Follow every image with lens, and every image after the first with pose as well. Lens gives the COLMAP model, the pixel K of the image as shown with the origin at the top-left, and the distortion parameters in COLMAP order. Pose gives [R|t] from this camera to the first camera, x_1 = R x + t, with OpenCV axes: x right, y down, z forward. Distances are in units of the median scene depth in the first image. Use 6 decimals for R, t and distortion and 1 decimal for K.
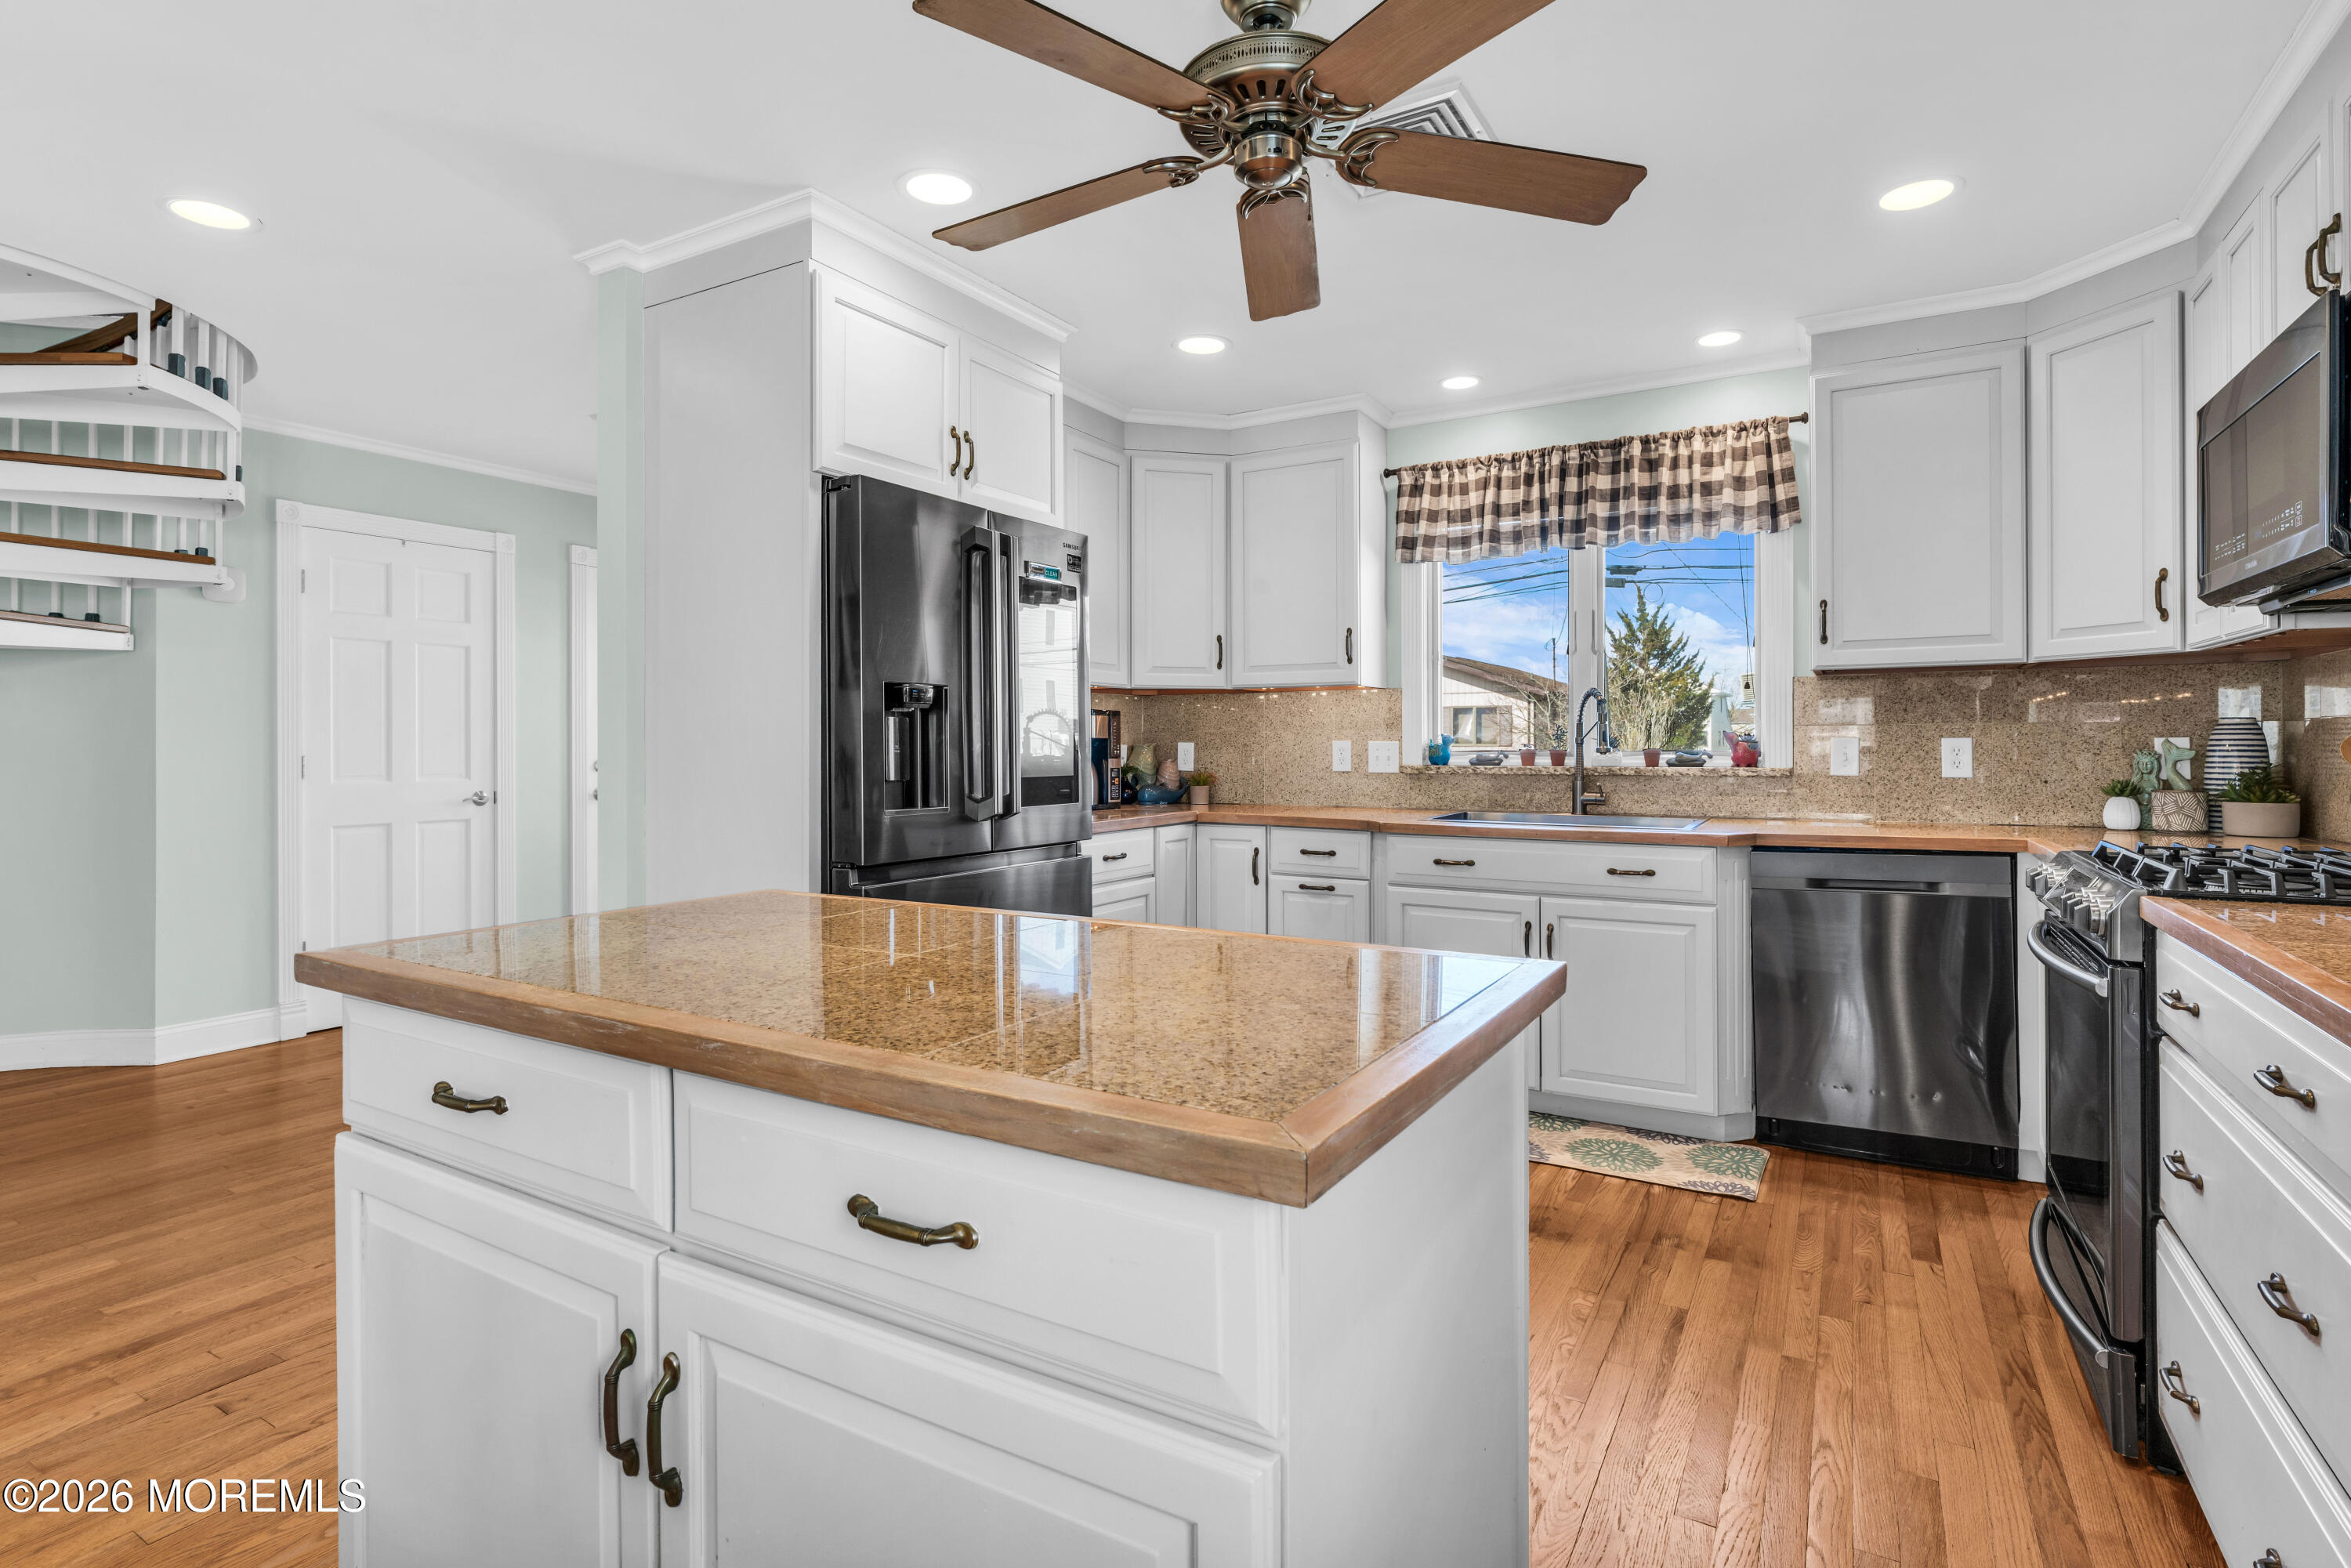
lens RADIAL K [[1124.5, 0, 1172.1], [0, 1124.5, 743.1], [0, 0, 1]] dist [-0.000050, 0.000200]
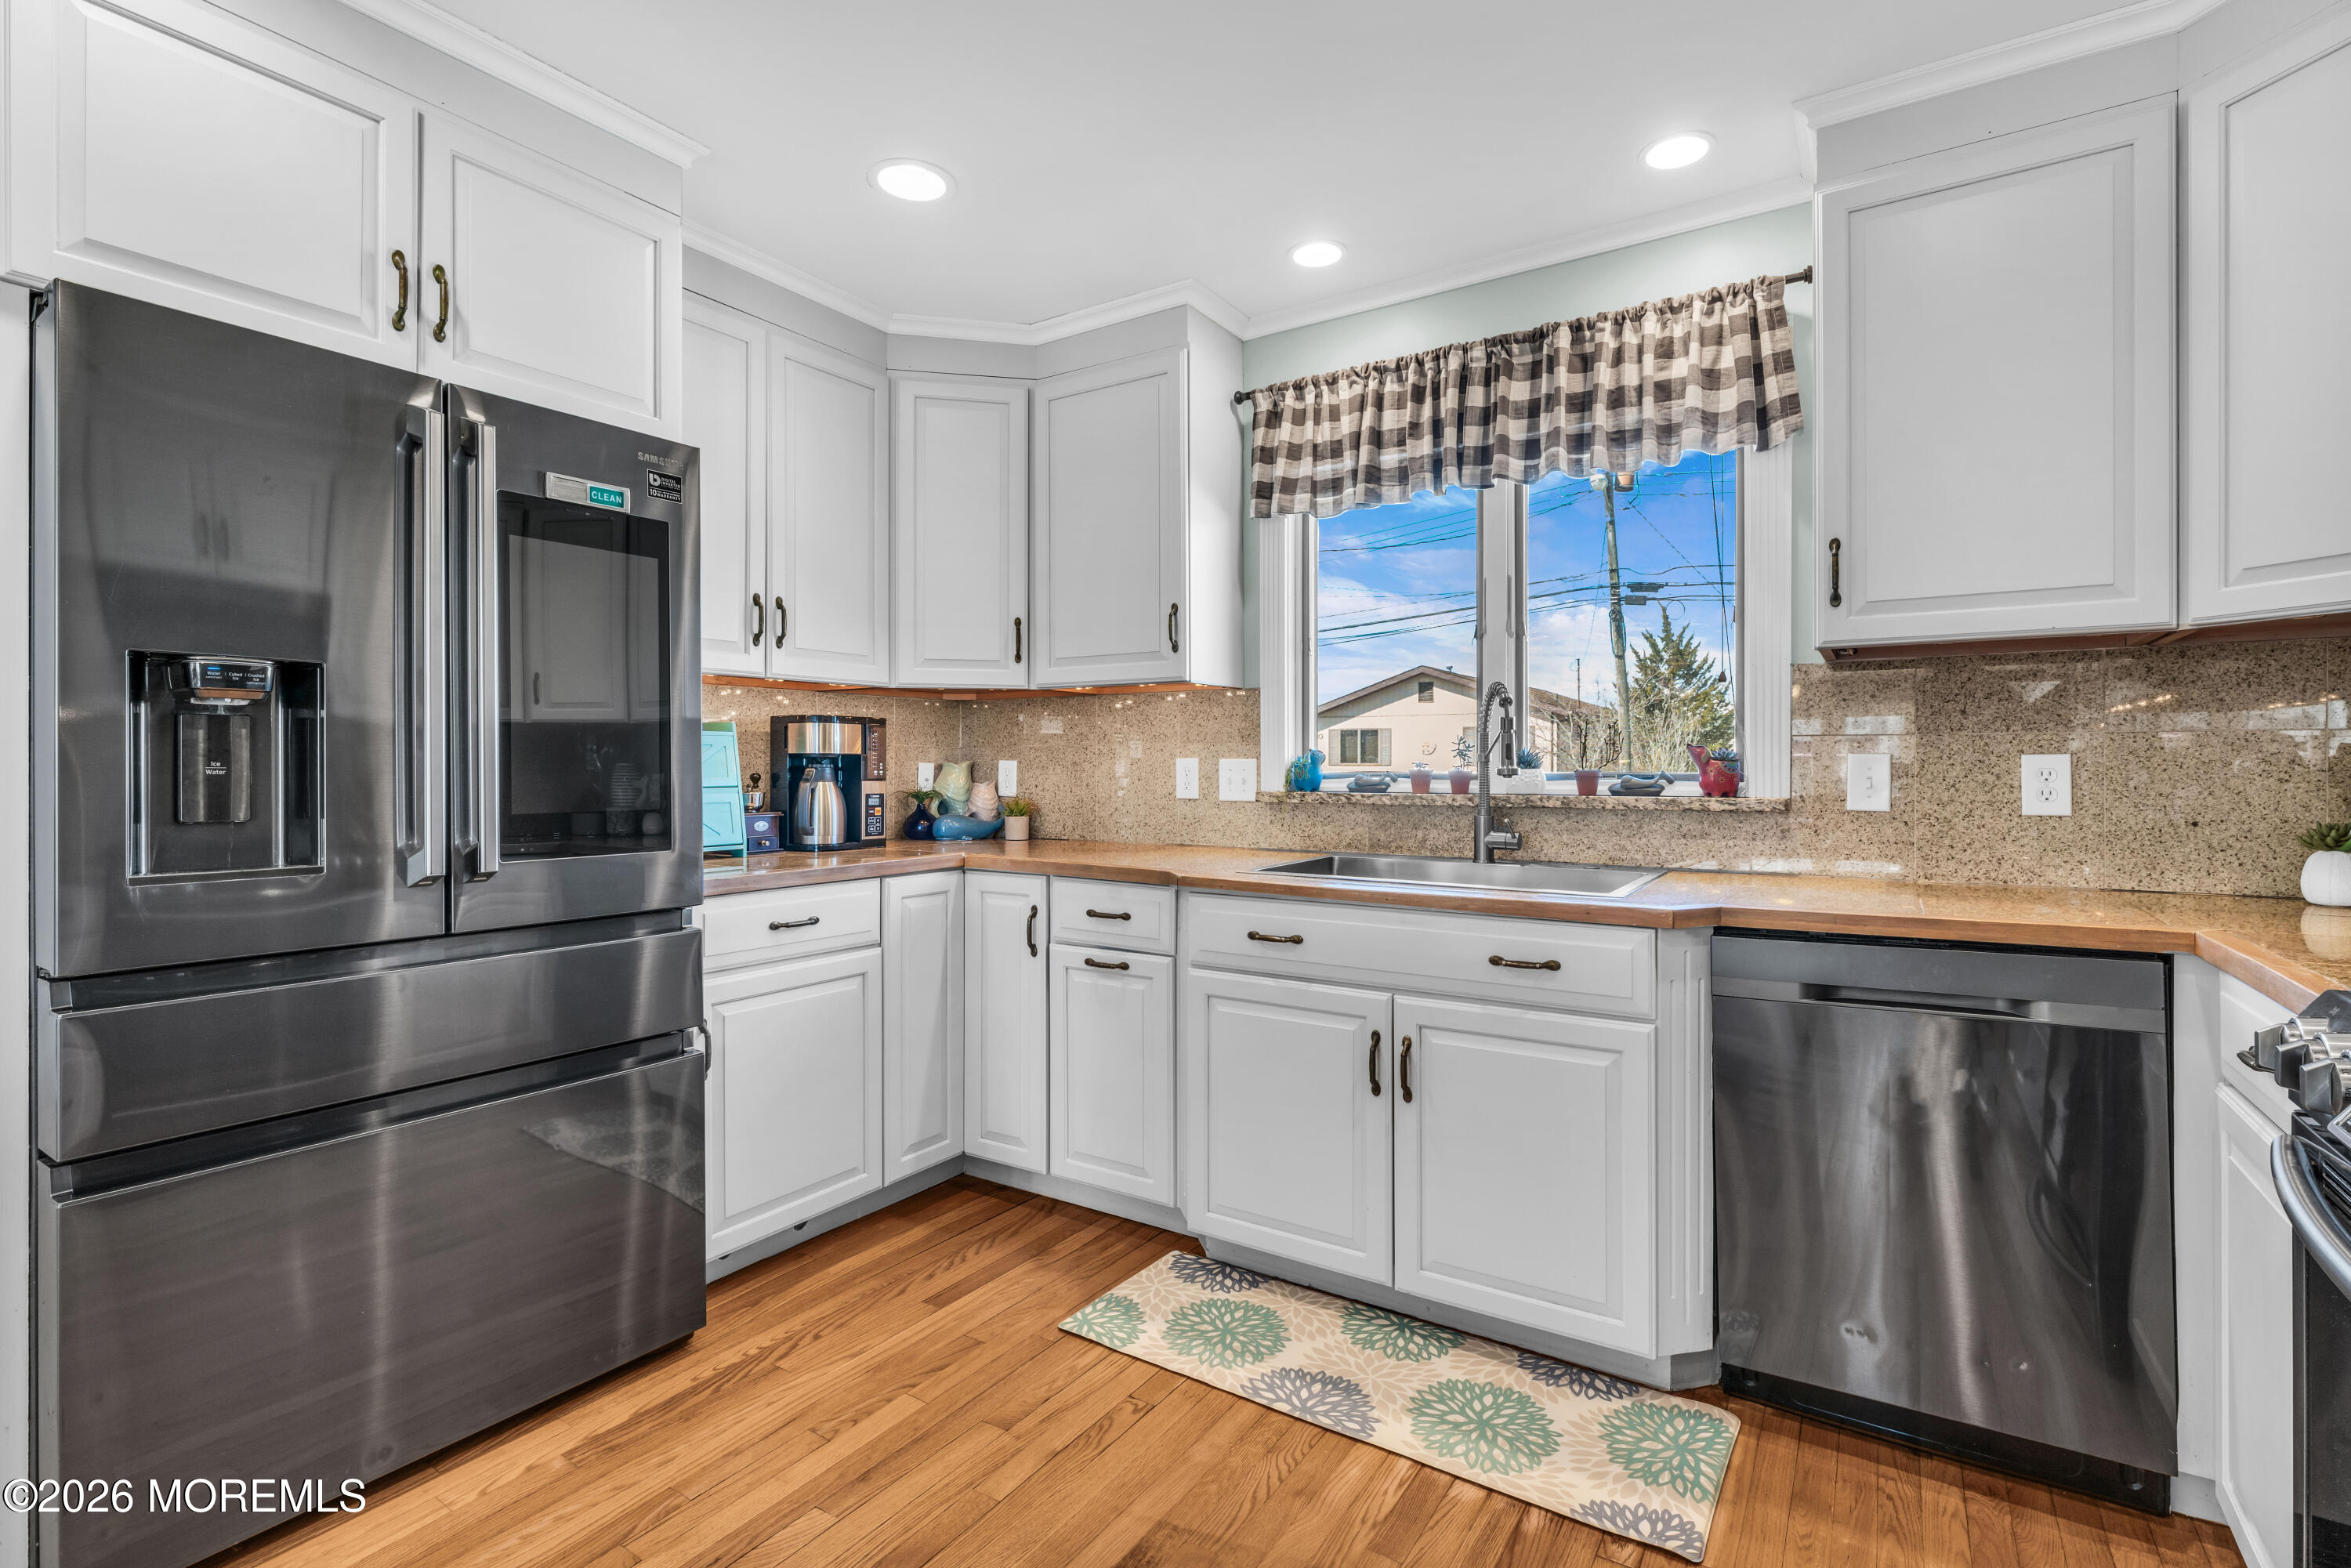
lens RADIAL K [[1067.8, 0, 1172.7], [0, 1067.8, 765.4], [0, 0, 1]] dist [-0.000899, -0.000175]
pose [[0.999040, 0.002067, -0.043760, 0.200954], [-0.001960, 0.999995, 0.002471, 0.000989], [0.043765, -0.002383, 0.999039, 0.329195]]
